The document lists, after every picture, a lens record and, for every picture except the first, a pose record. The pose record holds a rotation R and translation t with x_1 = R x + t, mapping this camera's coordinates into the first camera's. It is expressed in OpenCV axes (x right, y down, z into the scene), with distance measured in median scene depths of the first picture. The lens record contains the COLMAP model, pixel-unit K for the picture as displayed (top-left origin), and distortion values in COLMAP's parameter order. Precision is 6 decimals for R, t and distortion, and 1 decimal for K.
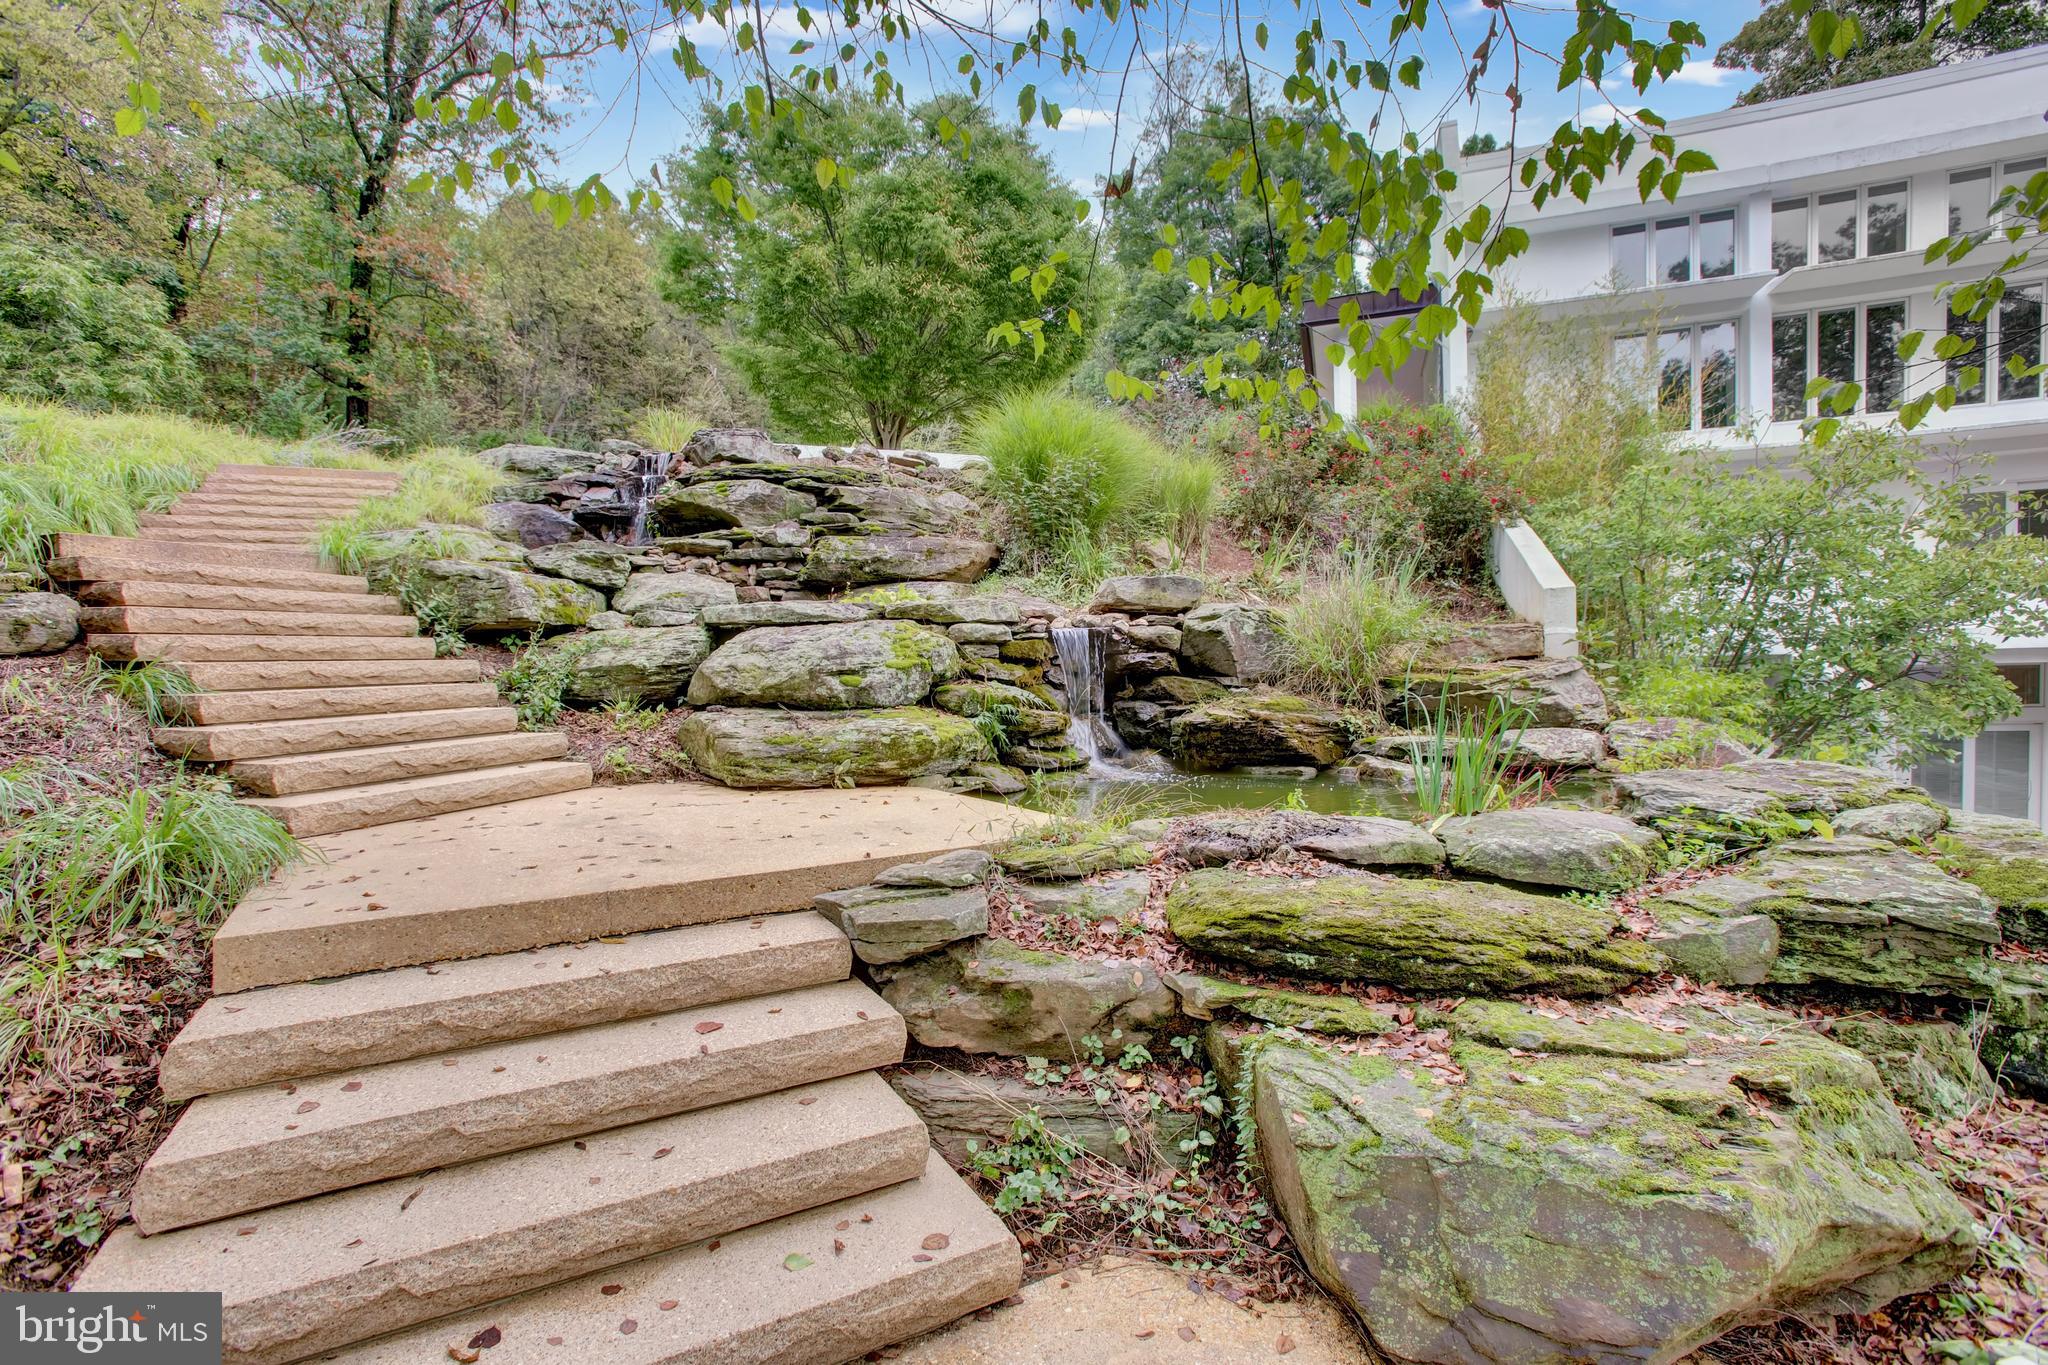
lens RADIAL K [[928.6, 0, 1005.5], [0, 928.6, 665.0], [0, 0, 1]] dist [-0.051993, 0.017088]
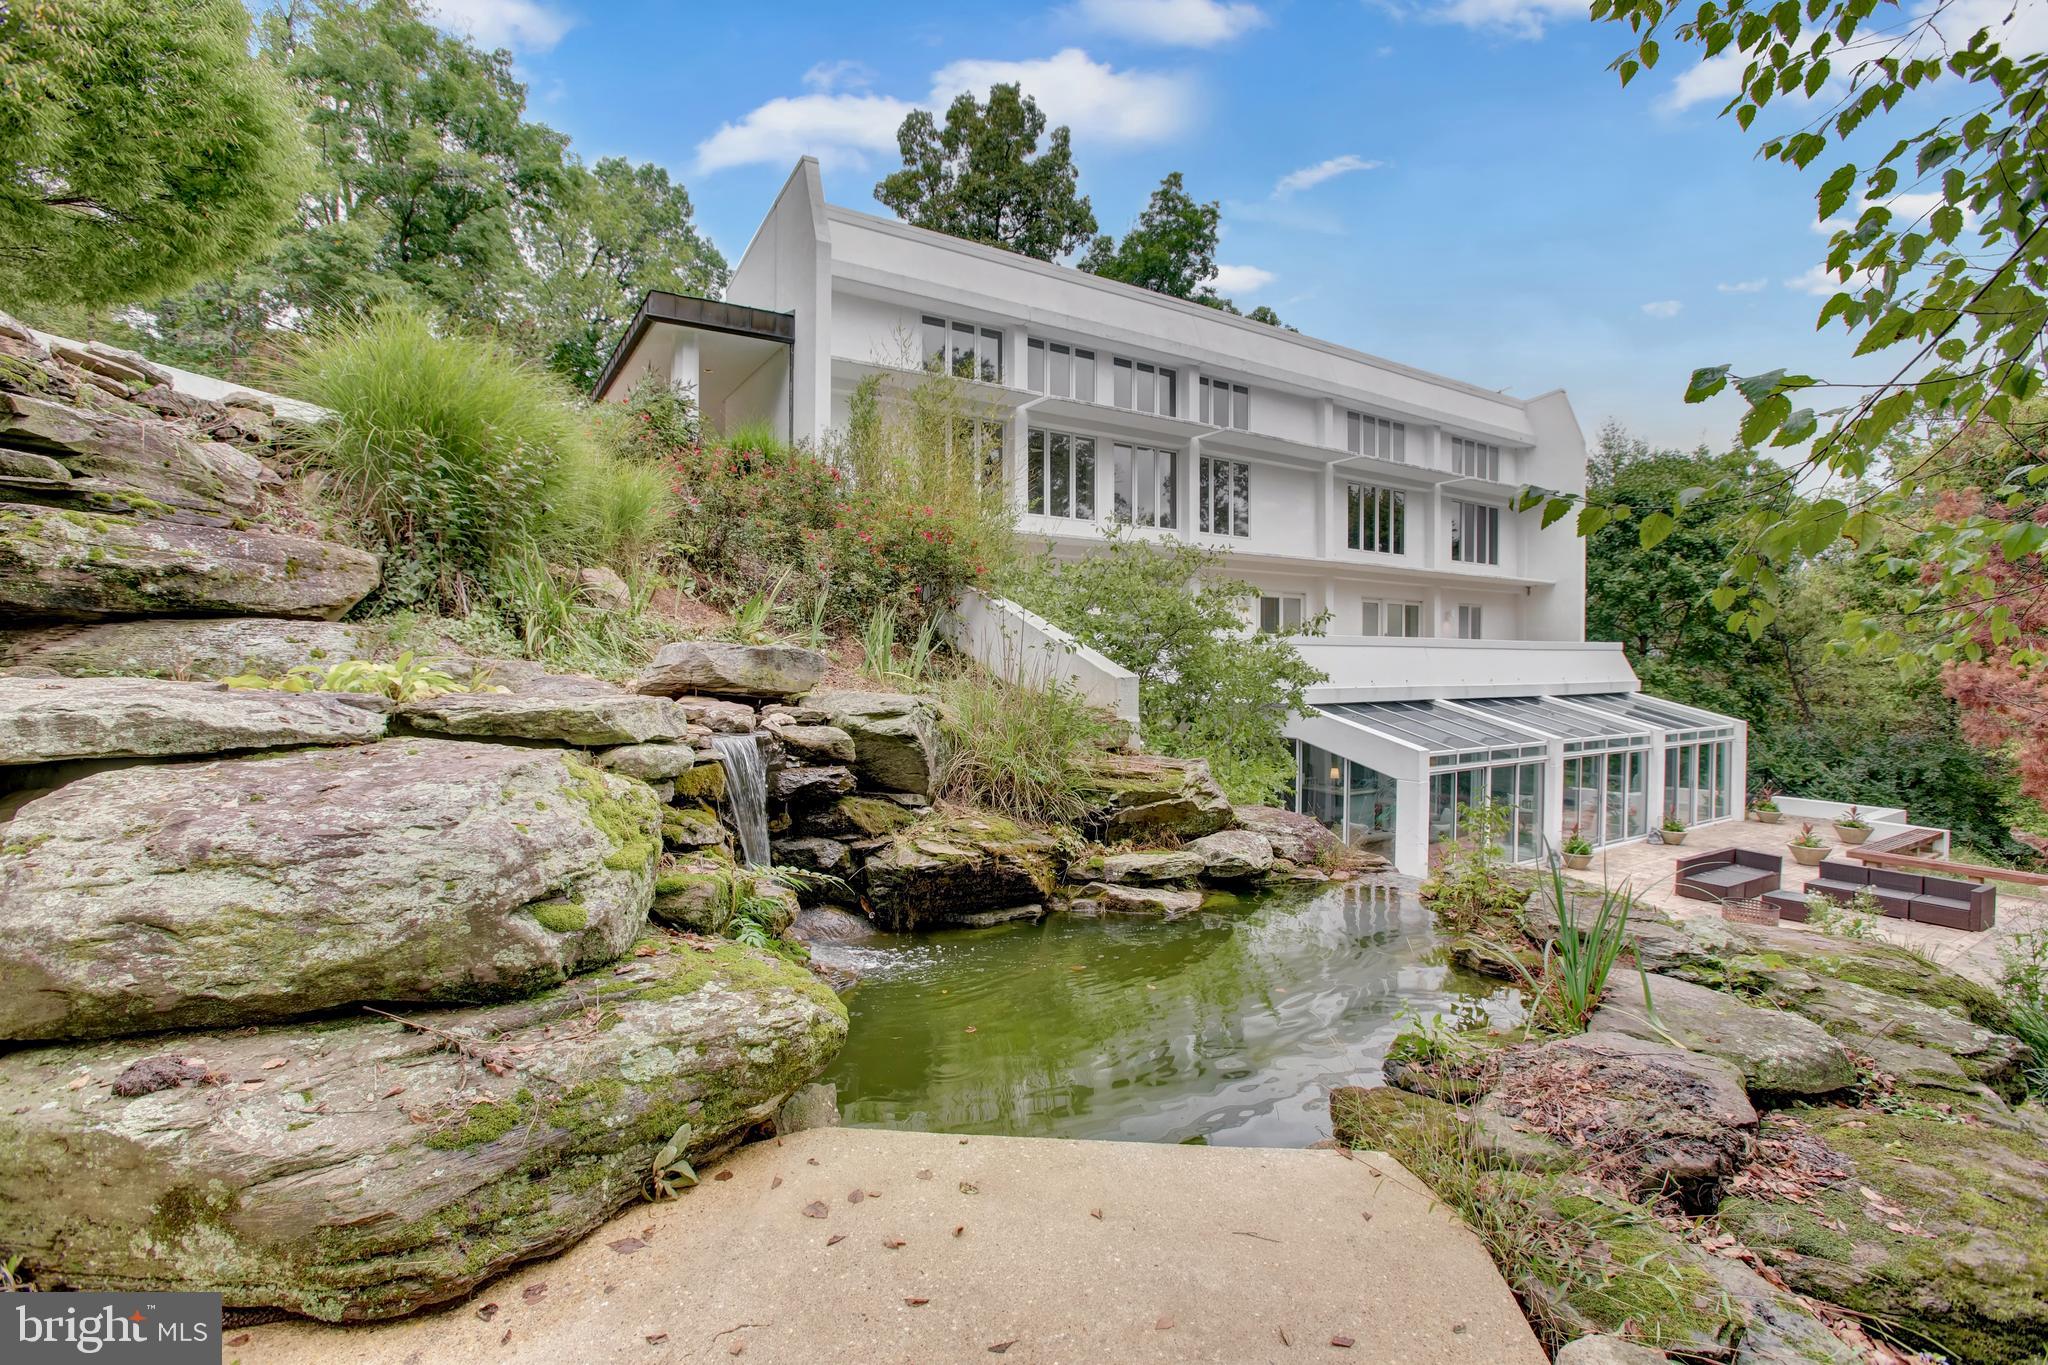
lens RADIAL K [[928.6, 0, 1005.5], [0, 928.6, 665.0], [0, 0, 1]] dist [-0.051993, 0.017088]
pose [[0.618497, 0.024440, 0.785407, -0.312891], [-0.016374, 0.999700, -0.018214, -0.080500], [-0.785617, -0.001595, 0.618712, 0.466861]]
